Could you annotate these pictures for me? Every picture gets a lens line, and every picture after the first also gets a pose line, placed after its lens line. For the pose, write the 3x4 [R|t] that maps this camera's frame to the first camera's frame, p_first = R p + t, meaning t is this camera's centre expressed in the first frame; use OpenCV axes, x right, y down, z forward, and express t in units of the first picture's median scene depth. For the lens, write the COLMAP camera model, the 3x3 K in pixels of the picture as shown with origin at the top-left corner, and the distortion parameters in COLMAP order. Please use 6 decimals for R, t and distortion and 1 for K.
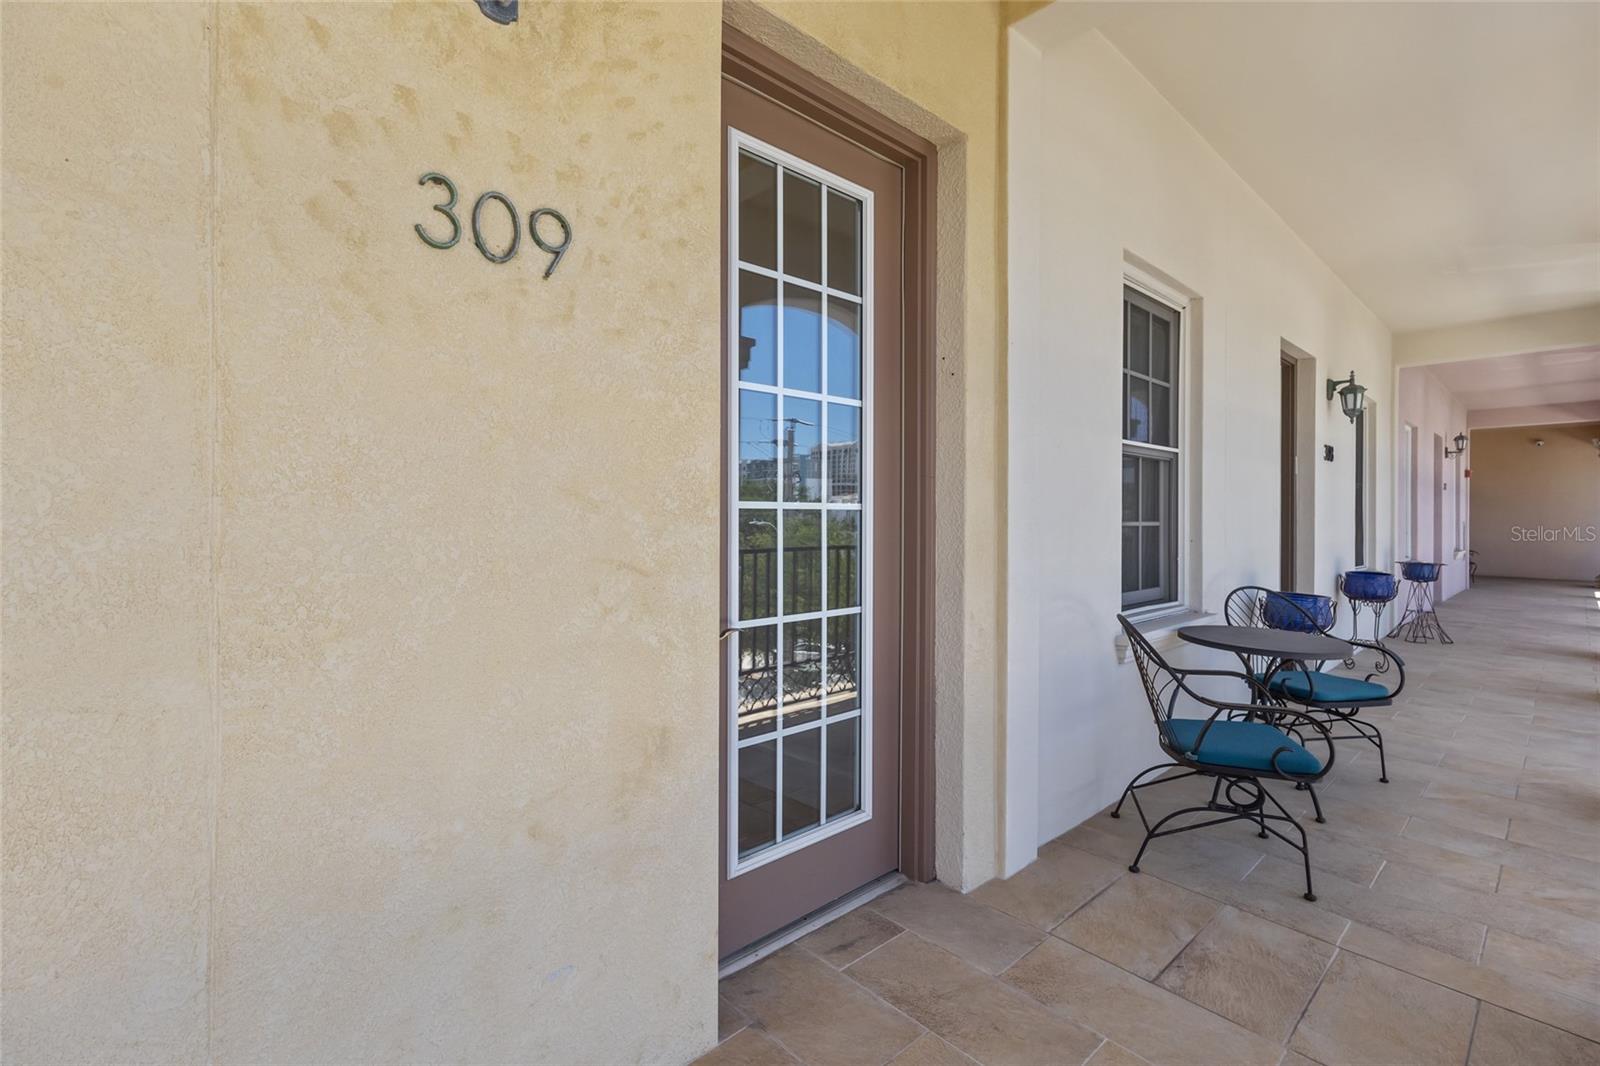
lens RADIAL K [[733.3, 0, 801.5], [0, 733.3, 525.8], [0, 0, 1]] dist [0.005977, -0.000376]
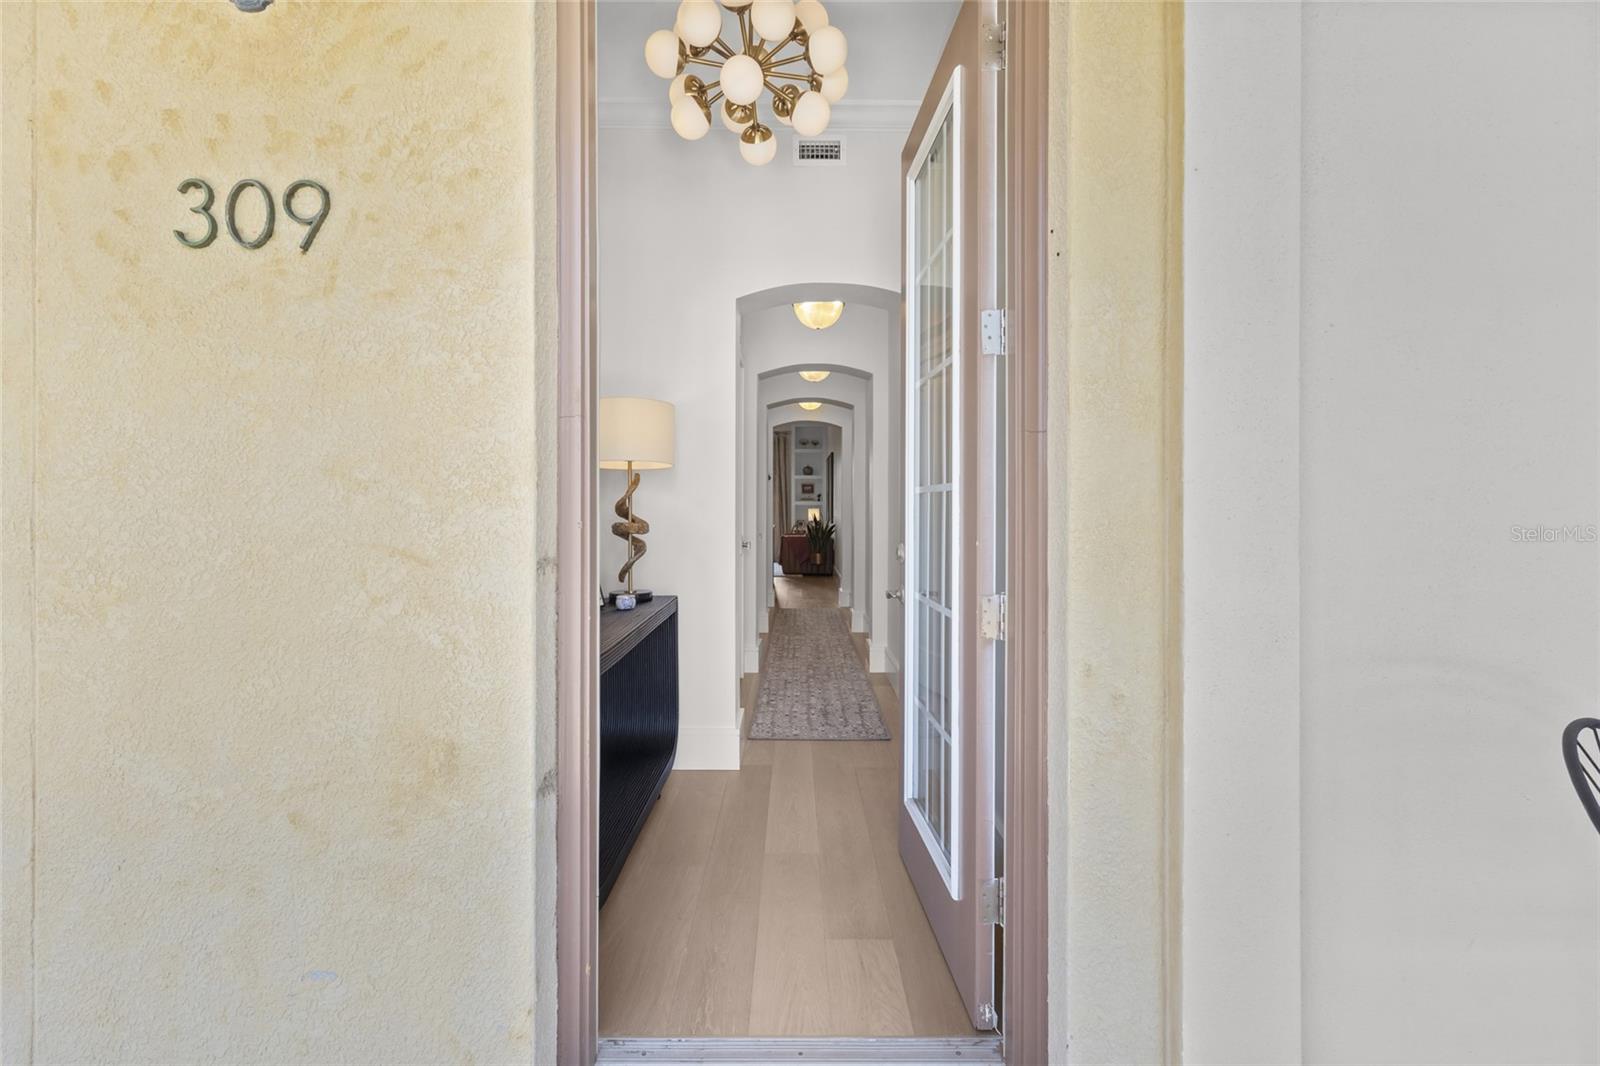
lens RADIAL K [[733.3, 0, 800.1], [0, 733.3, 534.2], [0, 0, 1]] dist [0.005977, -0.000376]
pose [[0.726048, 0.002486, -0.687640, 0.851945], [-0.004968, 0.999986, -0.001630, 0.035962], [0.687627, 0.004599, 0.726050, 0.795287]]
